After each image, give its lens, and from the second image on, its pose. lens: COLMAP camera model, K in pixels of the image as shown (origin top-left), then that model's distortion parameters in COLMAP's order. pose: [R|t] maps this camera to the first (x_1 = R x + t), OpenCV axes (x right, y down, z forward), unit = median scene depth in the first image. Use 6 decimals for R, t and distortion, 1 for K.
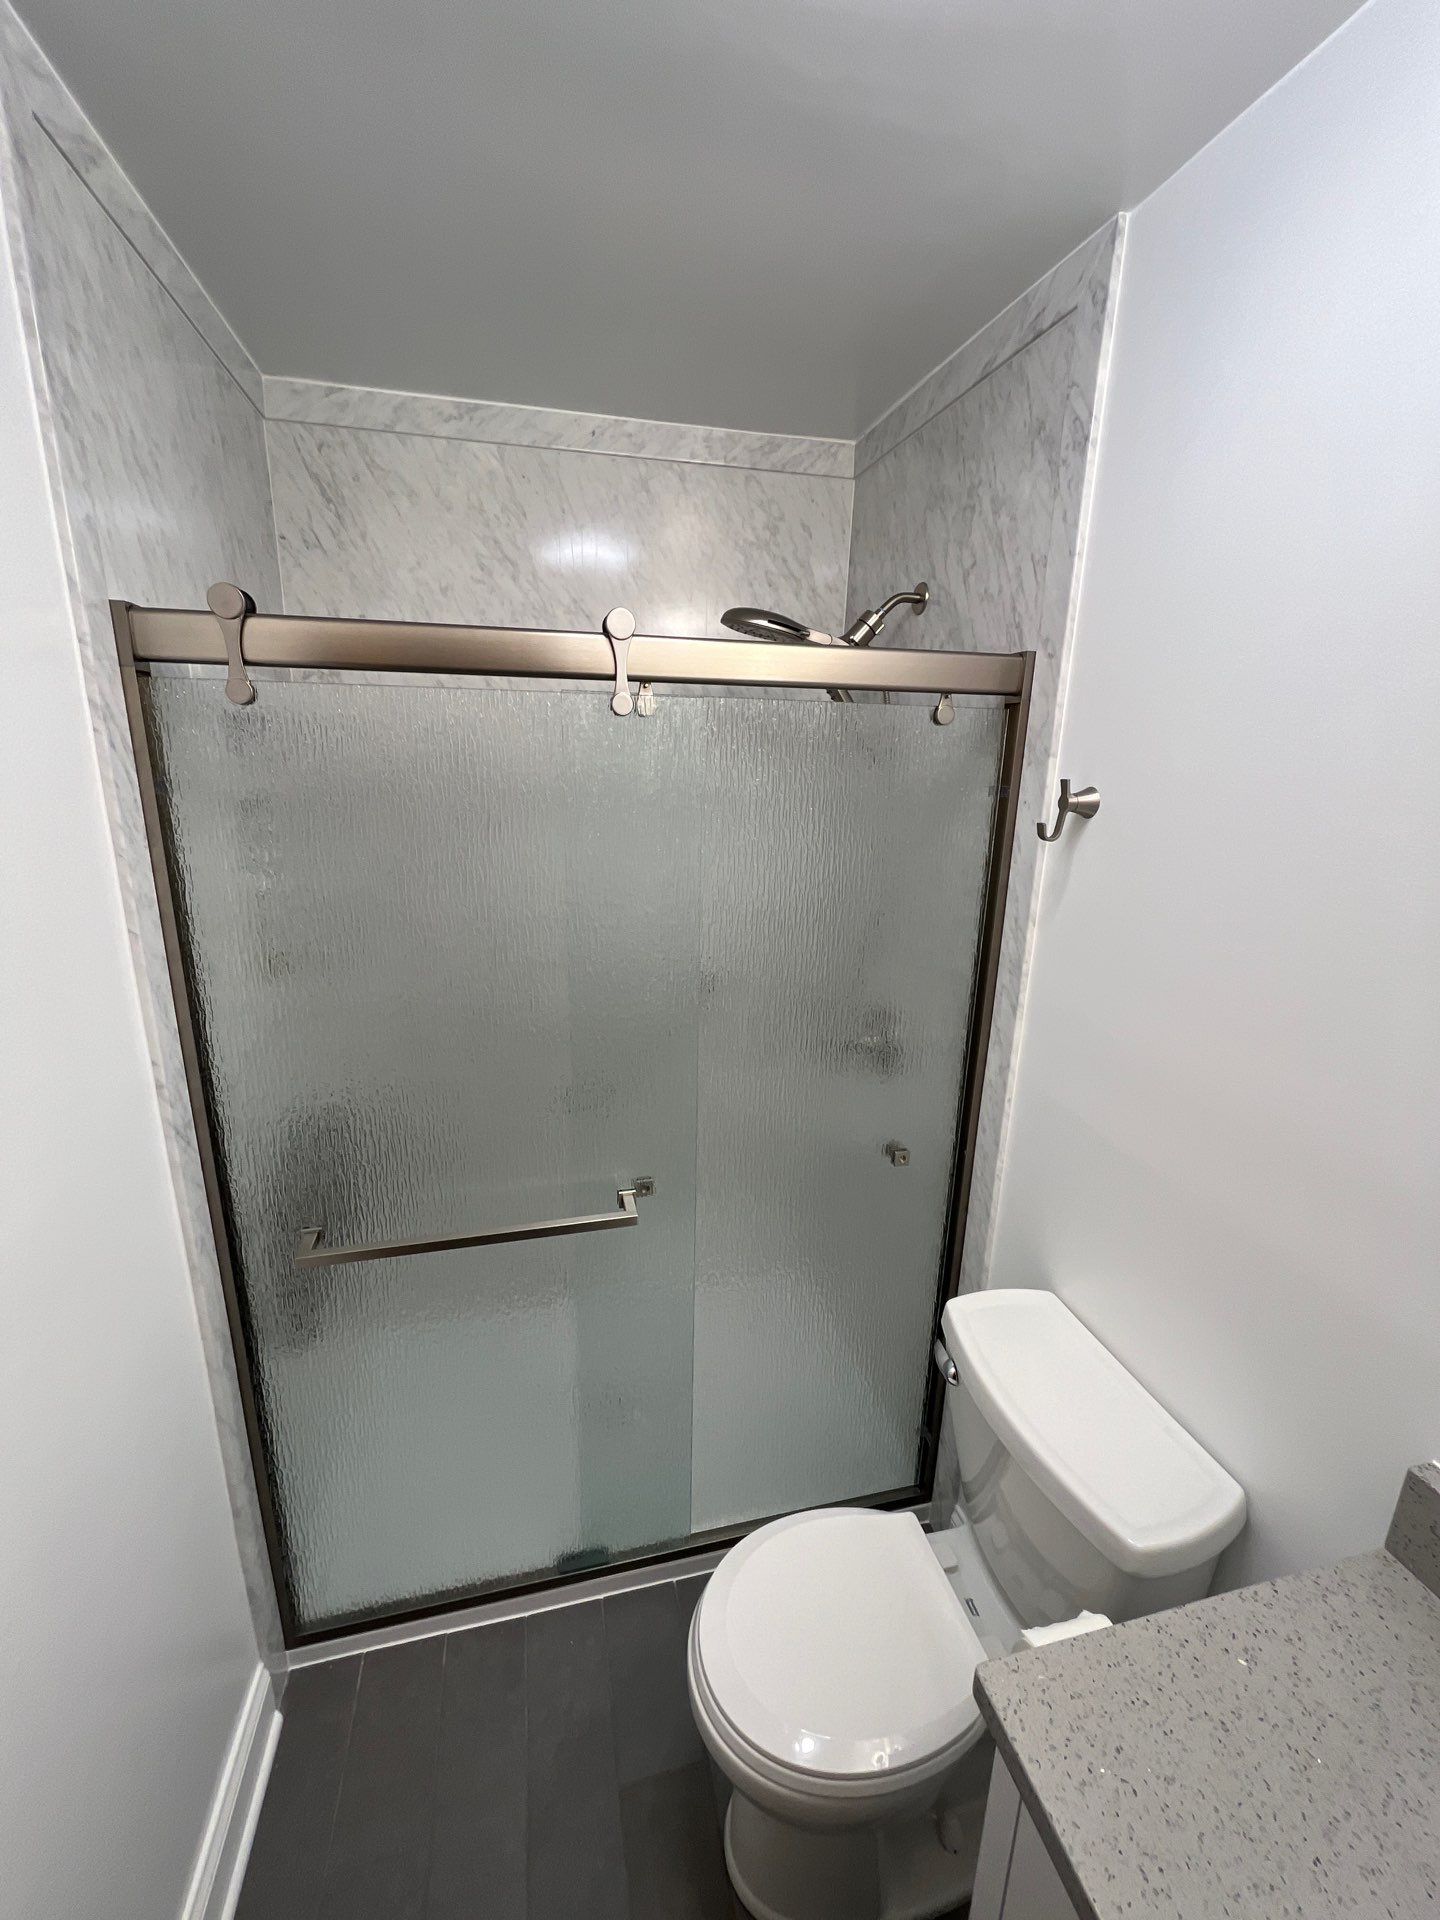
lens RADIAL K [[774.6, 0, 717.2], [0, 774.6, 953.6], [0, 0, 1]] dist [-0.003296, -0.000124]
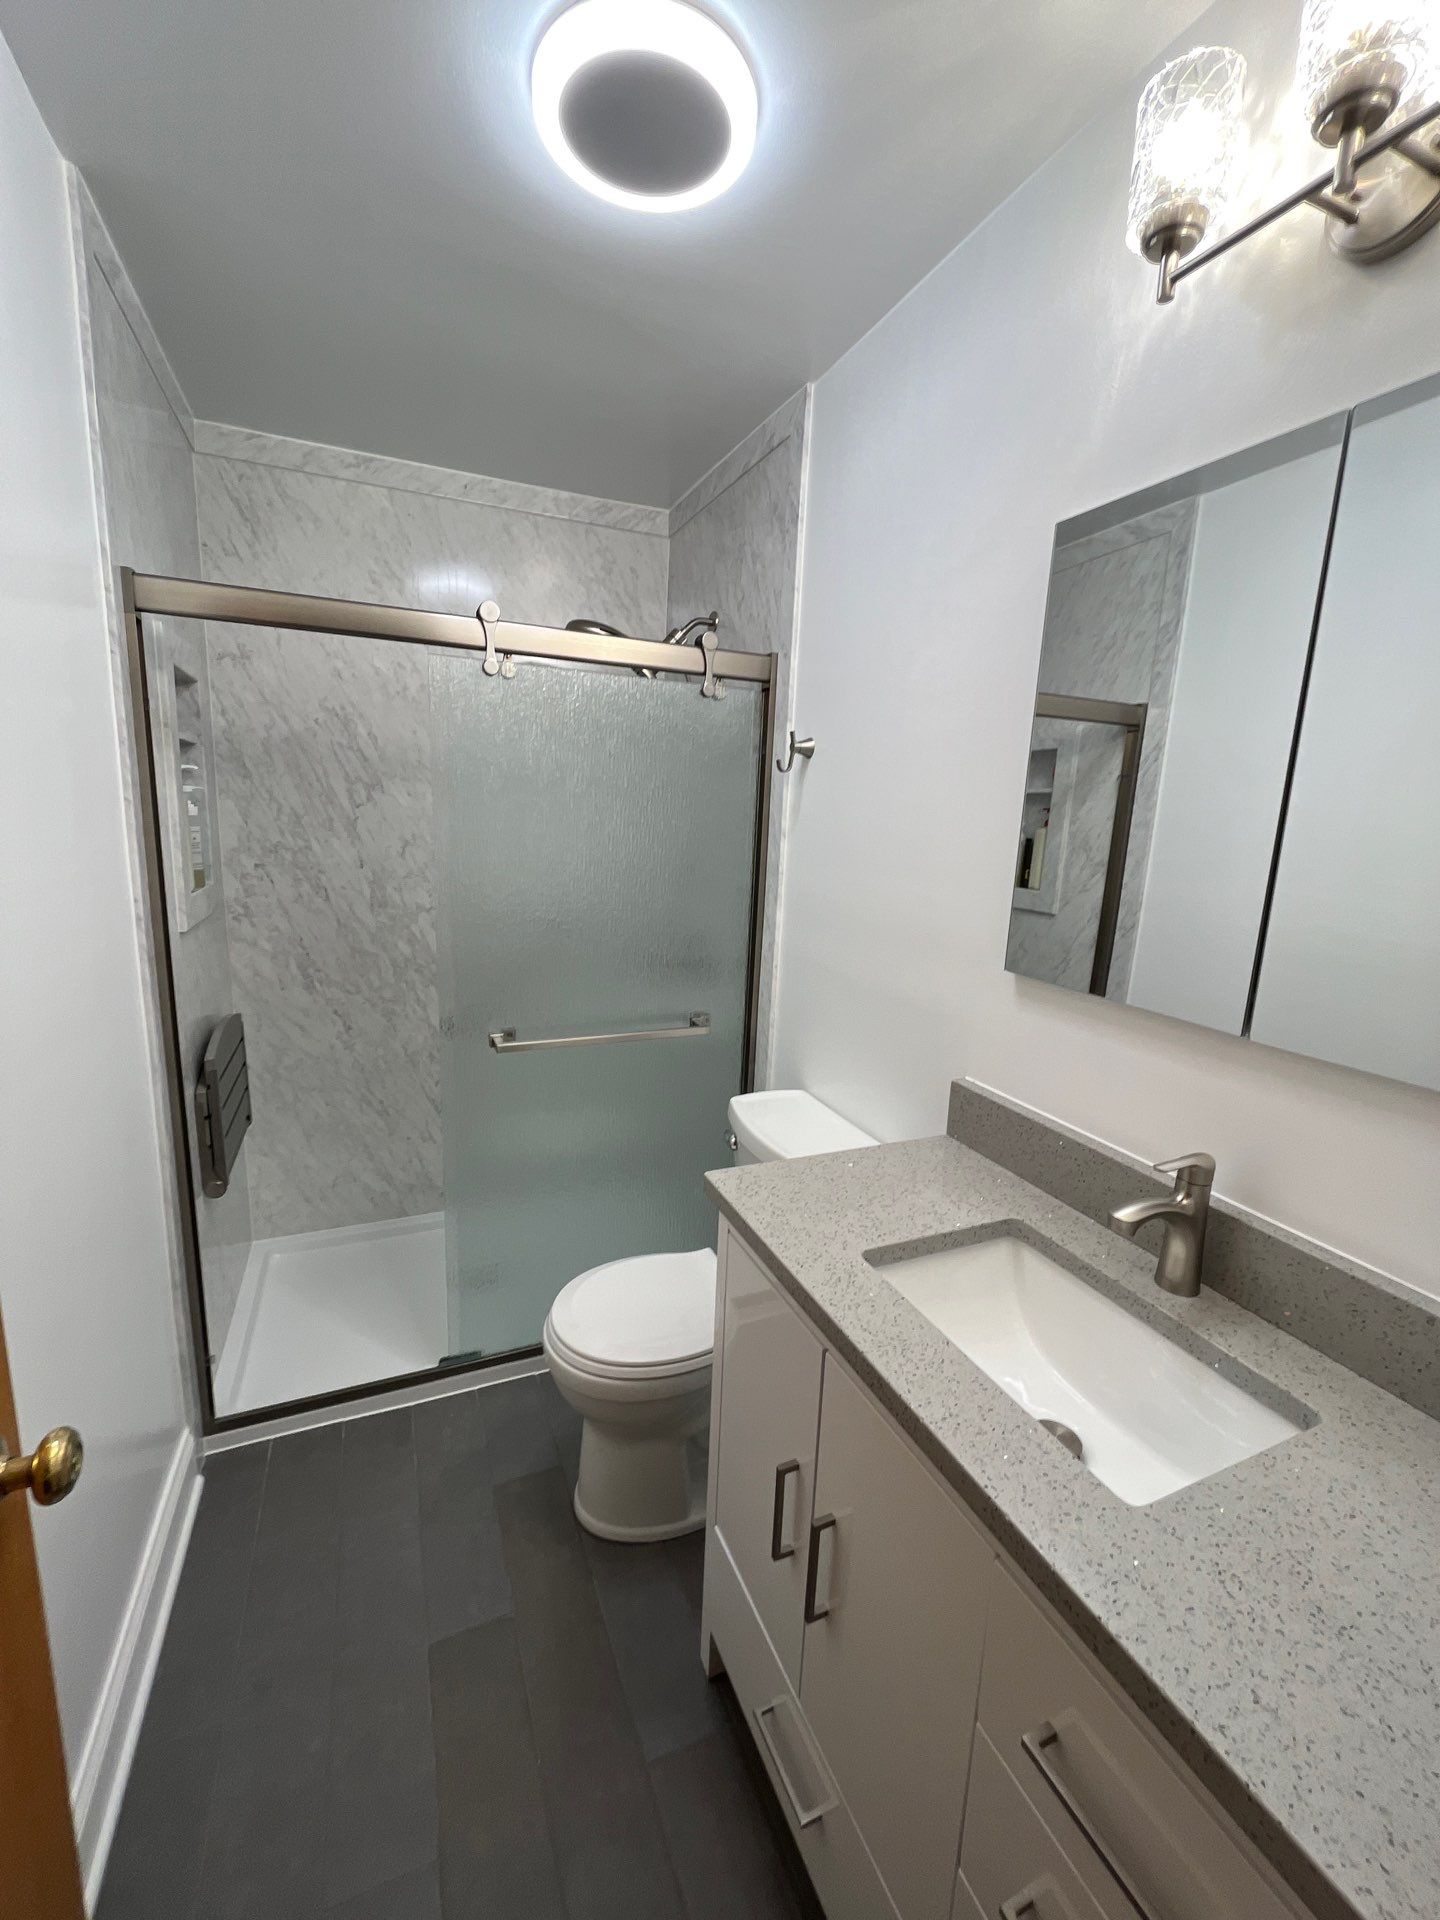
lens RADIAL K [[773.3, 0, 718.0], [0, 773.3, 955.9], [0, 0, 1]] dist [-0.003306, -0.000598]
pose [[0.985483, -0.012218, 0.169335, 0.032579], [0.023456, 0.997641, -0.064523, 0.237004], [-0.168147, 0.067558, 0.983444, -0.336559]]
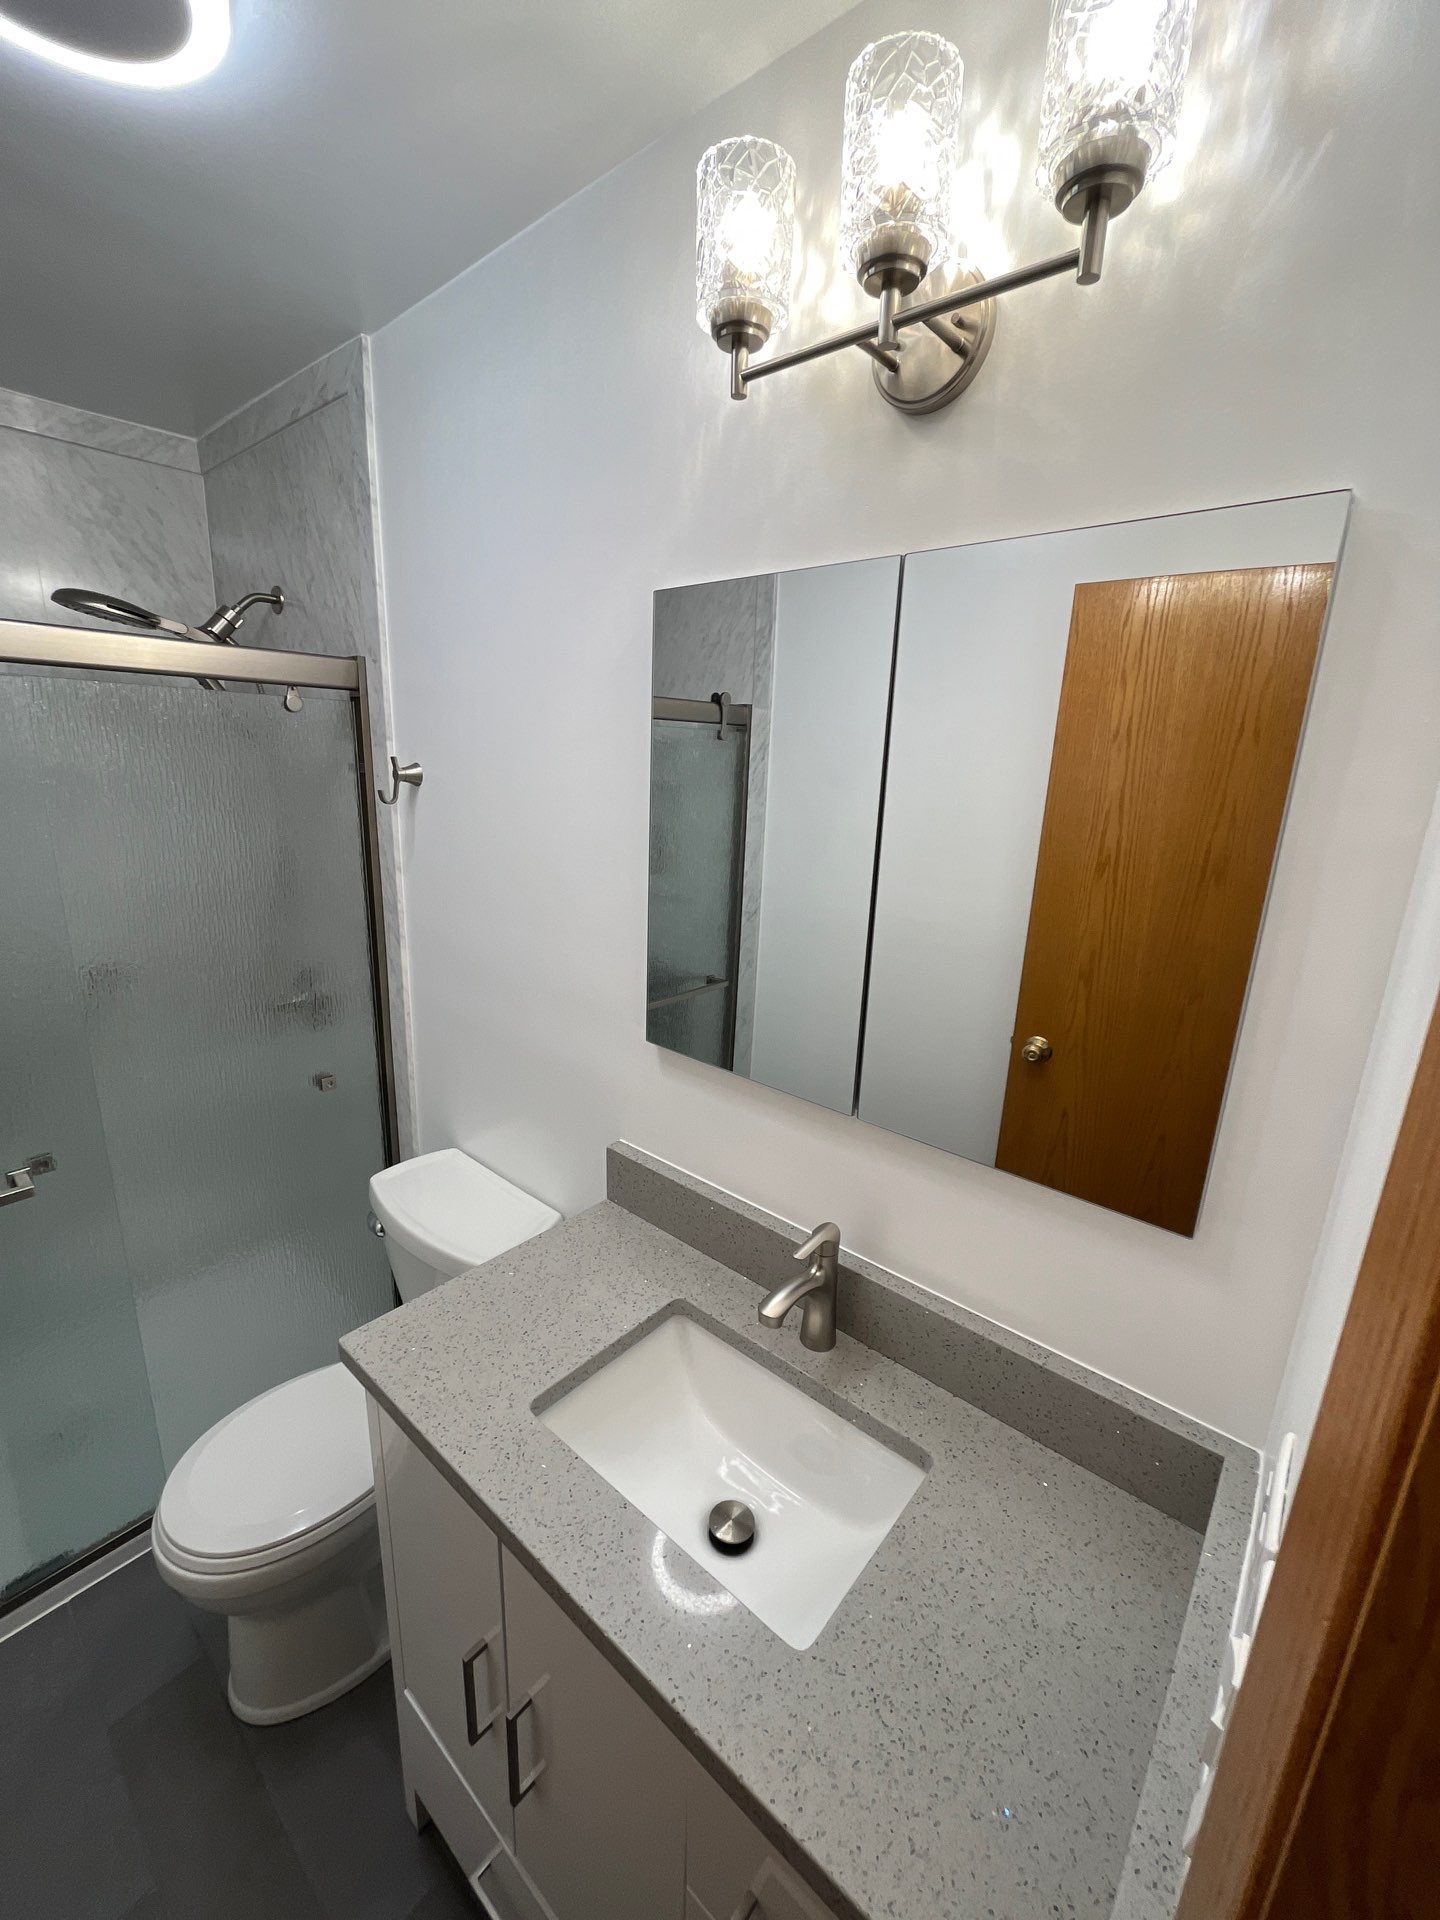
lens RADIAL K [[773.3, 0, 718.0], [0, 773.3, 955.9], [0, 0, 1]] dist [-0.003306, -0.000598]
pose [[0.813604, -0.136563, 0.565155, 0.082825], [0.130712, 0.990104, 0.051073, 0.089162], [-0.566536, 0.032319, 0.823403, -0.297303]]
